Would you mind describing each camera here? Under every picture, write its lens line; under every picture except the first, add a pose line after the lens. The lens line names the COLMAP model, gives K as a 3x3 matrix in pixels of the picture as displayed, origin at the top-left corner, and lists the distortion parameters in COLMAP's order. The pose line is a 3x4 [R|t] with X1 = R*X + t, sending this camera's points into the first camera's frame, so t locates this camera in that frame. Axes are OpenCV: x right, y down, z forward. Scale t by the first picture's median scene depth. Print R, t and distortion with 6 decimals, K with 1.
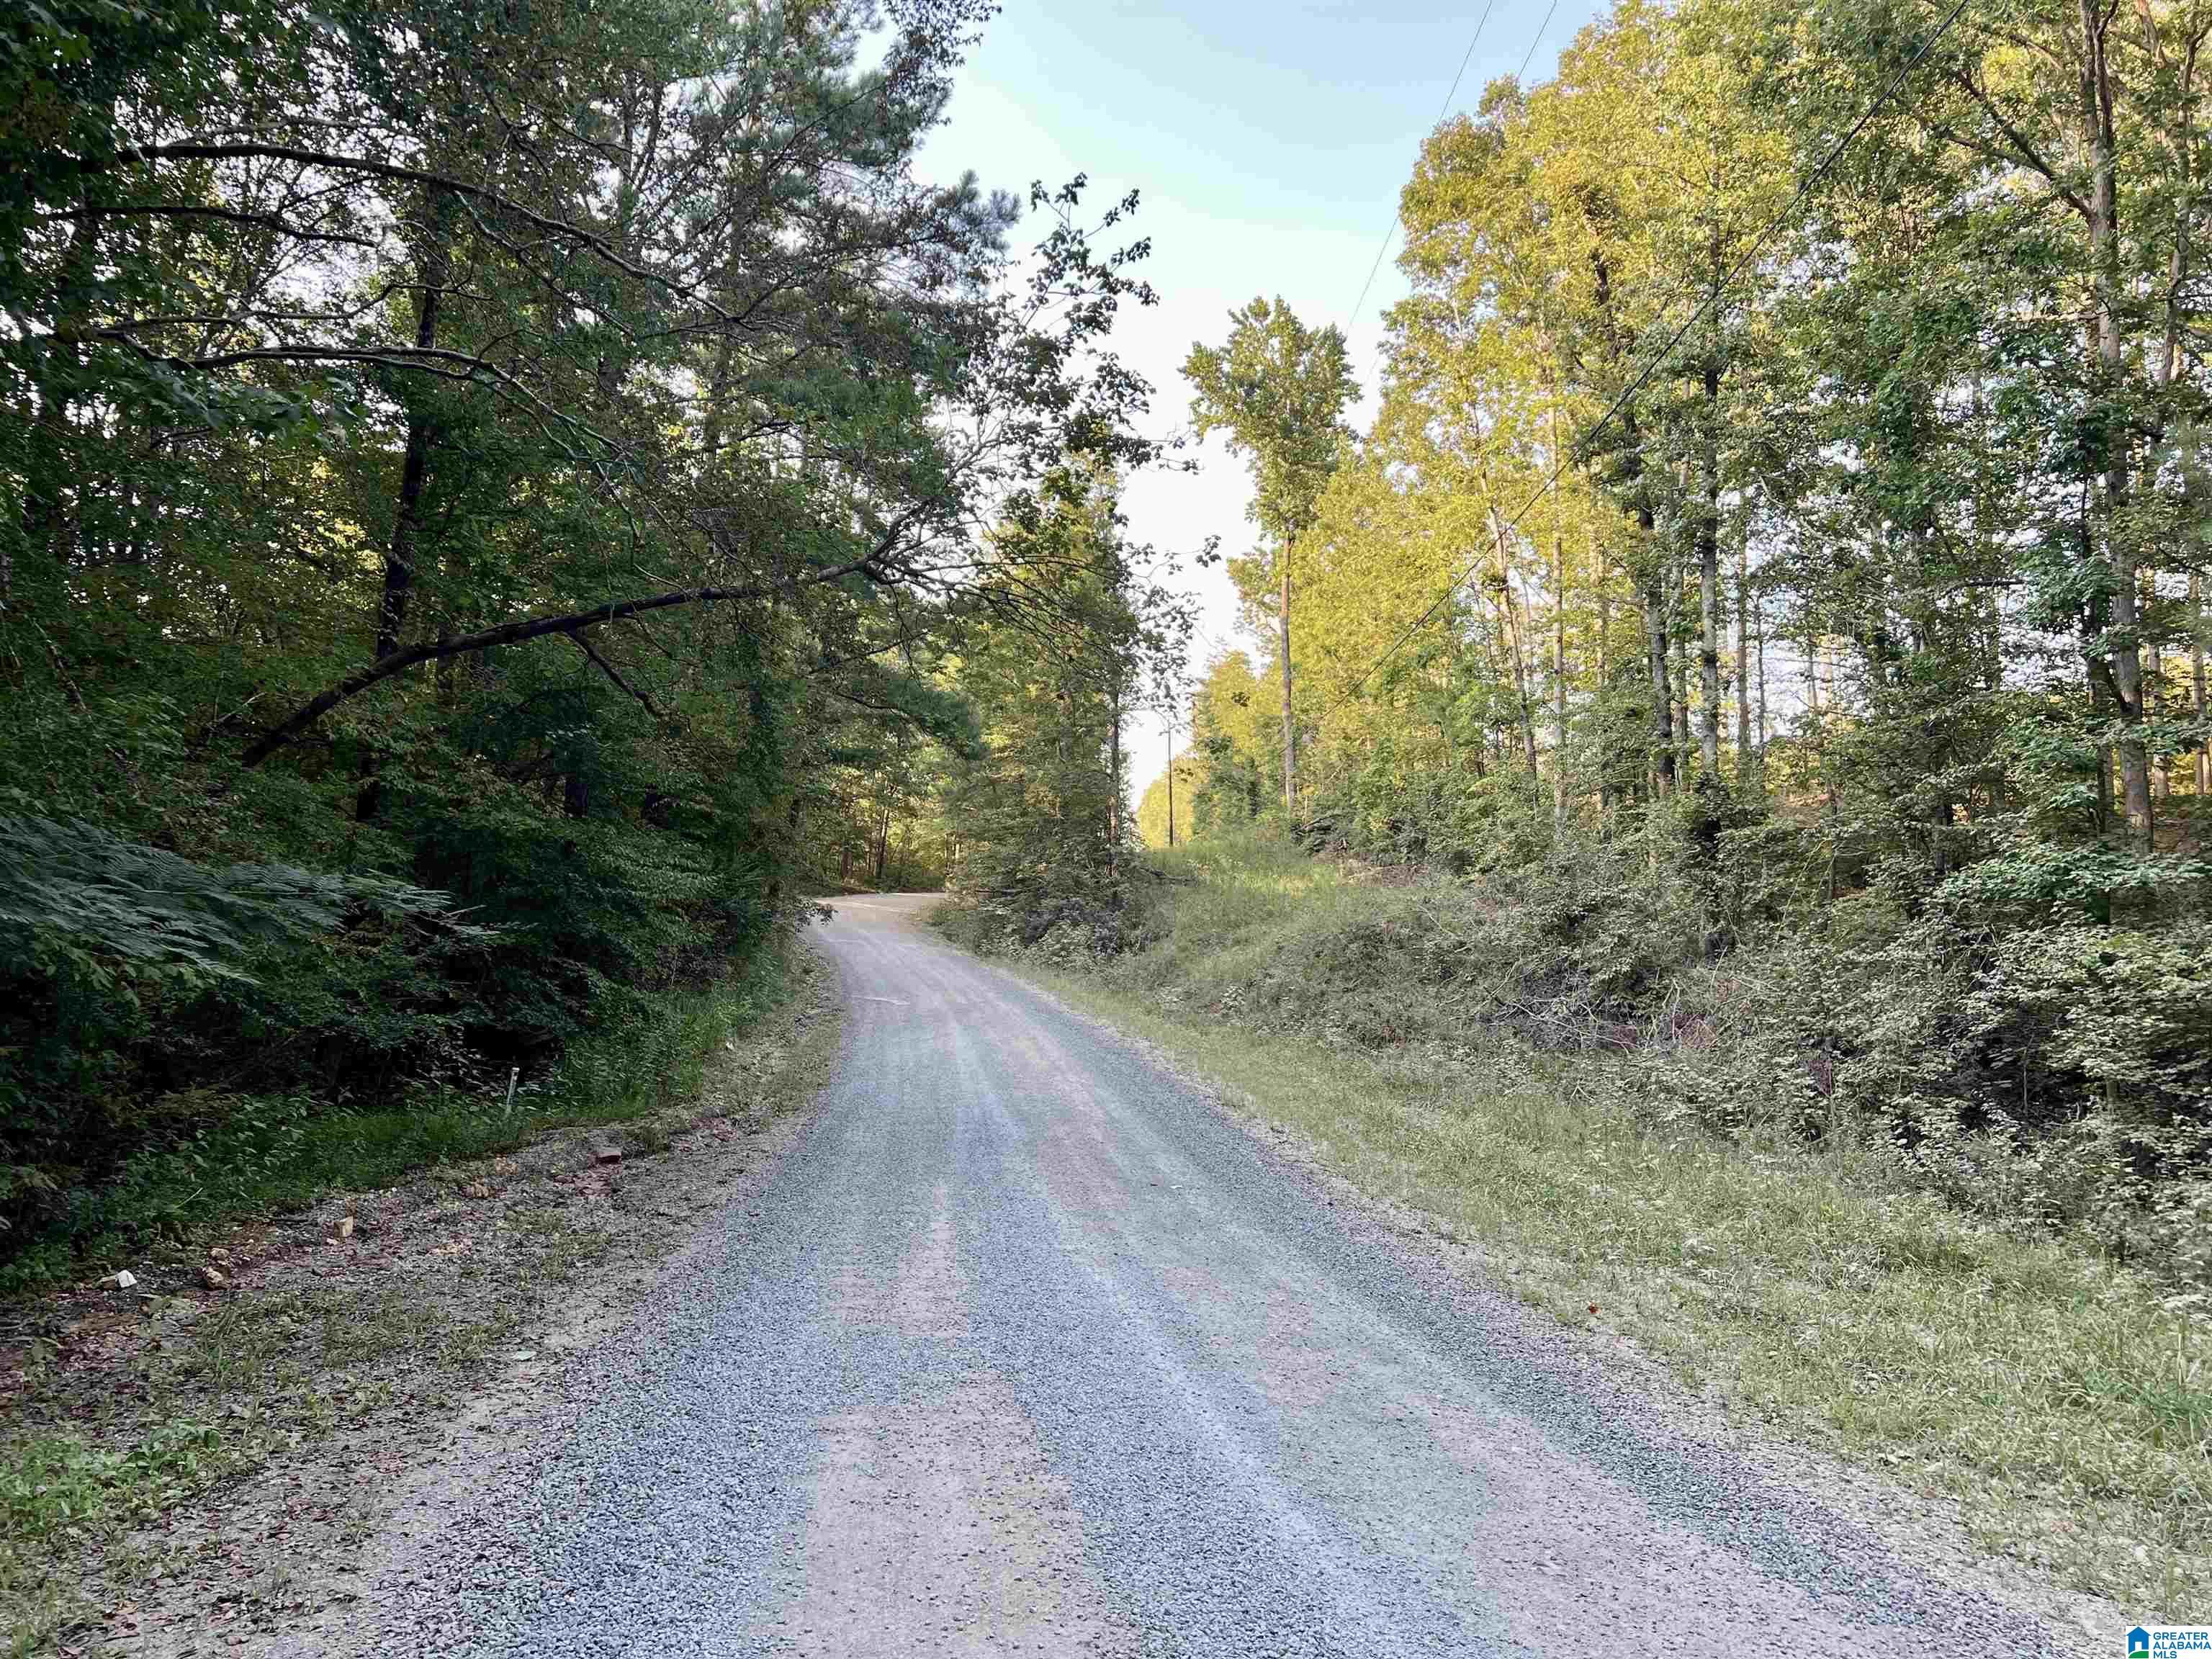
lens RADIAL K [[1658.6, 0, 1103.8], [0, 1658.6, 819.4], [0, 0, 1]] dist [0.059510, -0.064955]
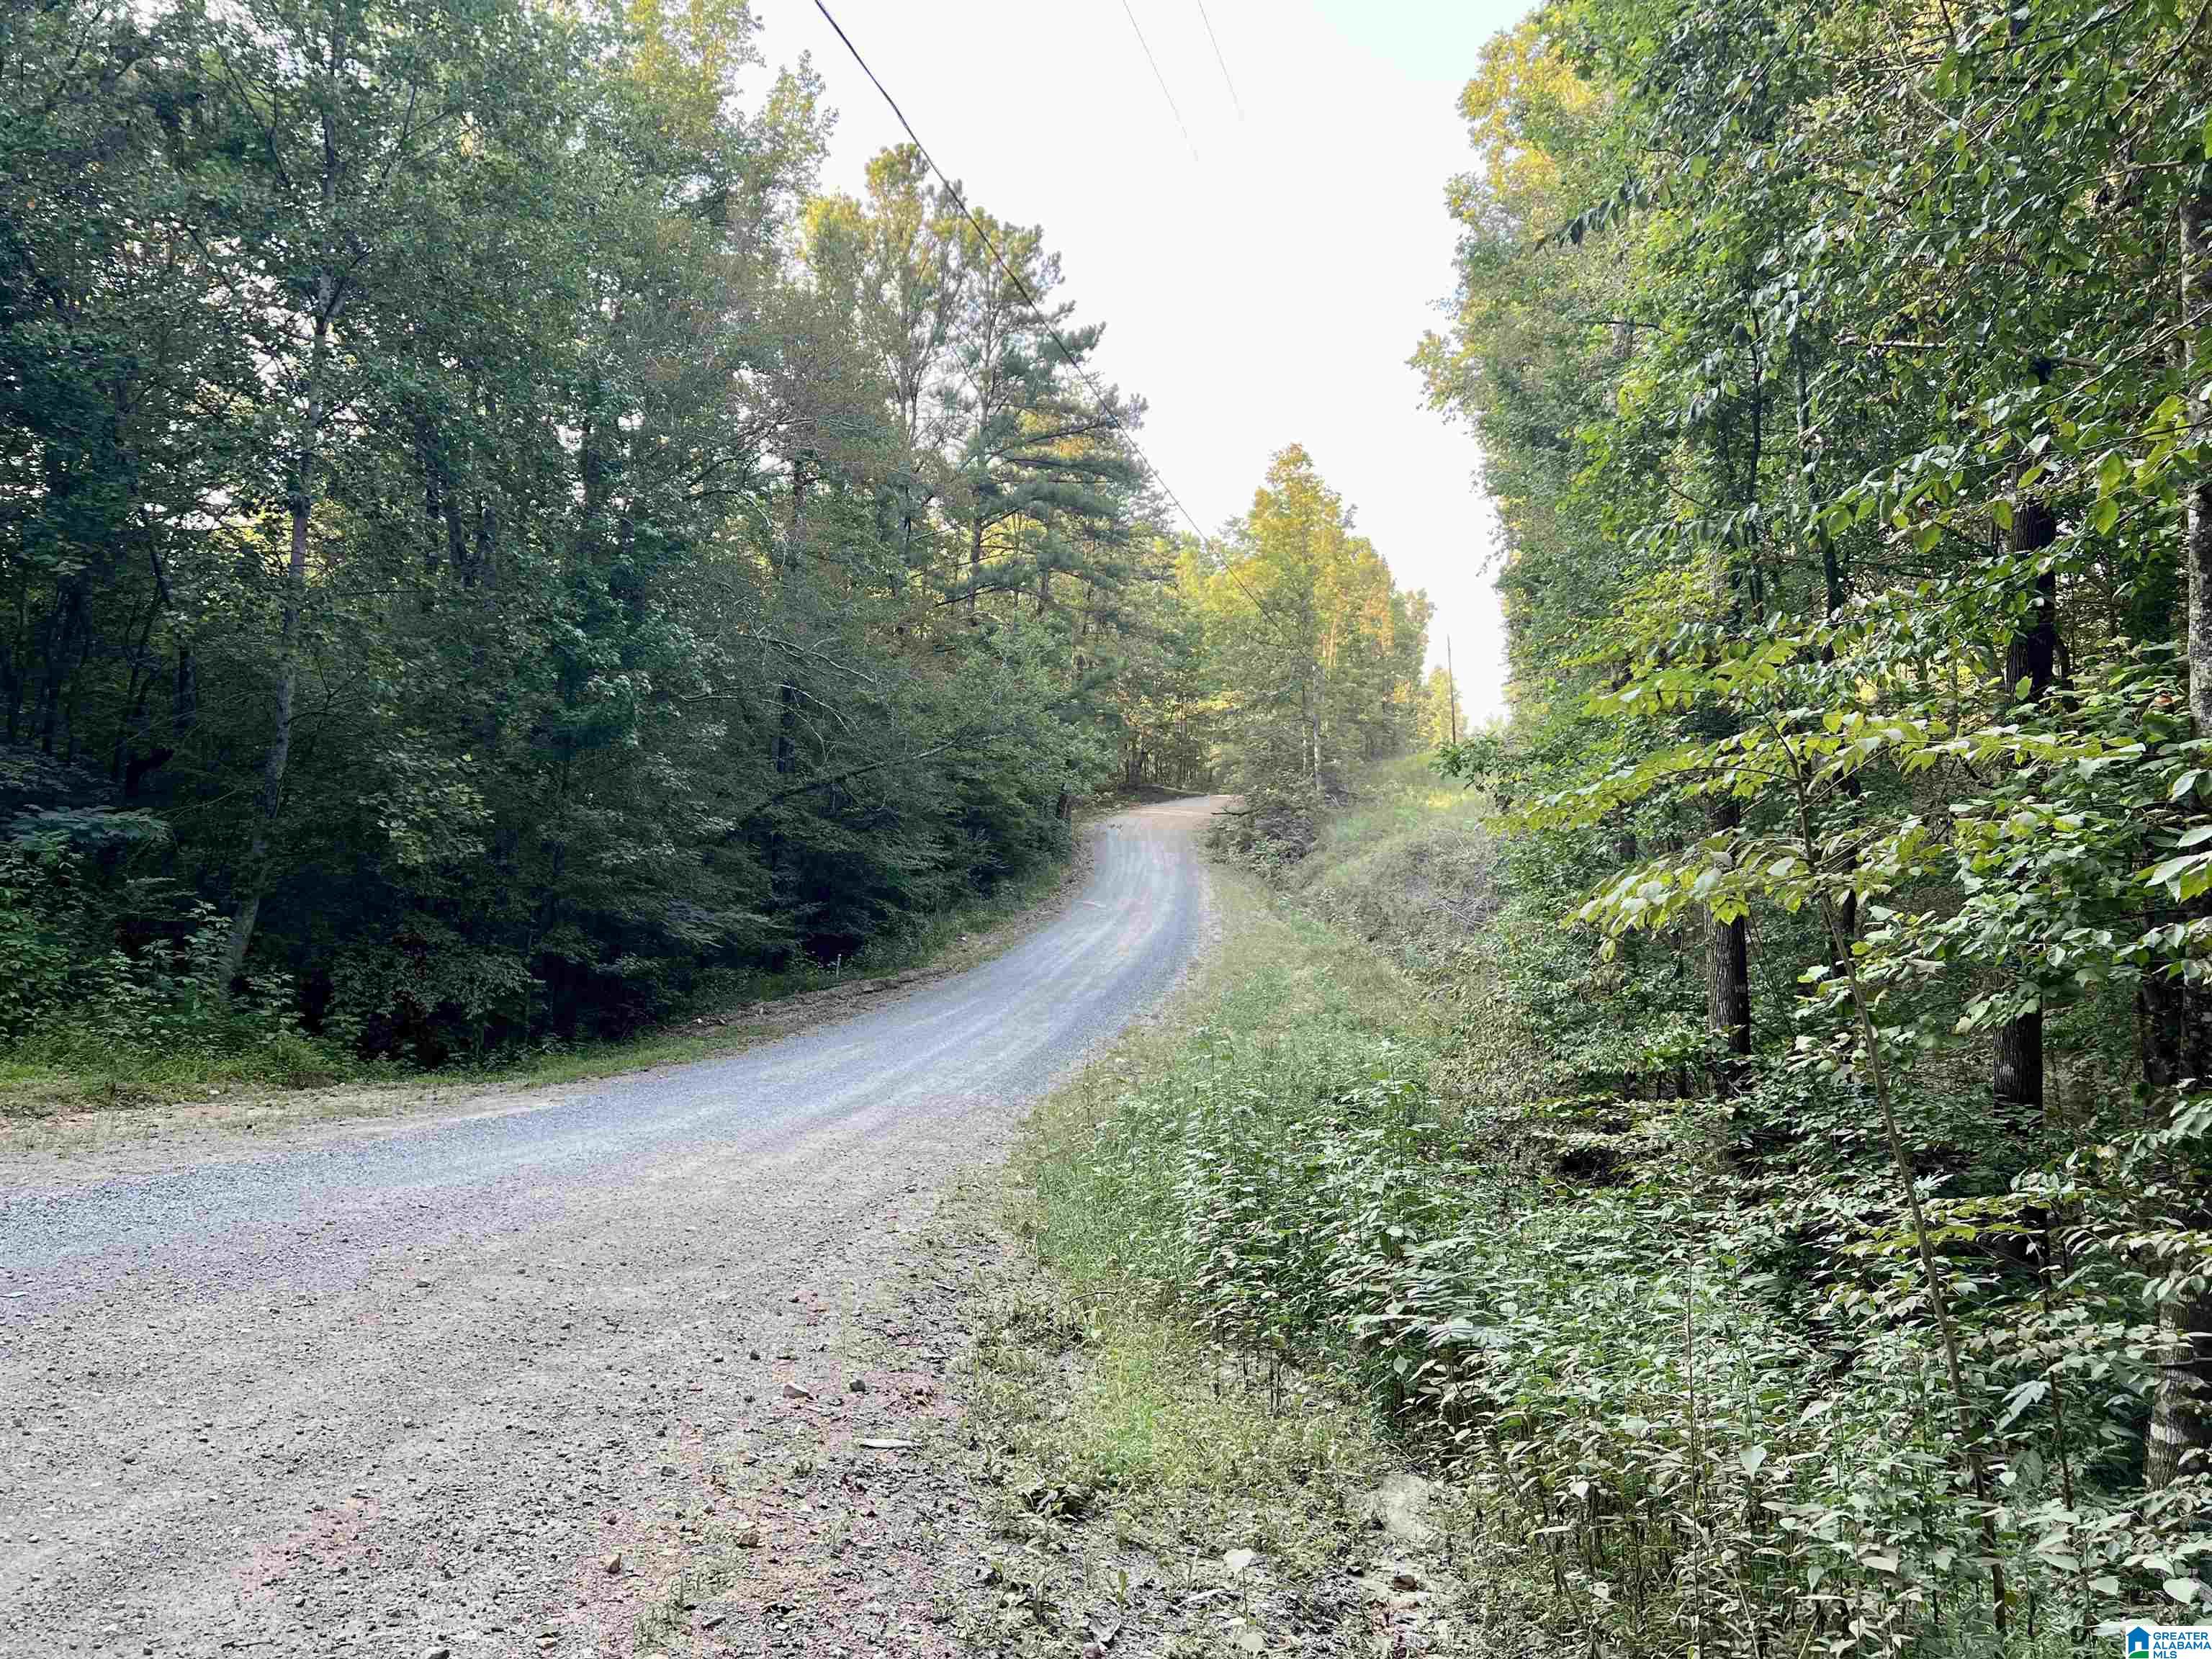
lens RADIAL K [[1658.6, 0, 1103.8], [0, 1658.6, 819.4], [0, 0, 1]] dist [0.059510, -0.064955]
pose [[0.963782, -0.040633, -0.263578, 0.666186], [0.061898, 0.995418, 0.072879, -0.198930], [0.259409, -0.086554, 0.961881, -1.194136]]
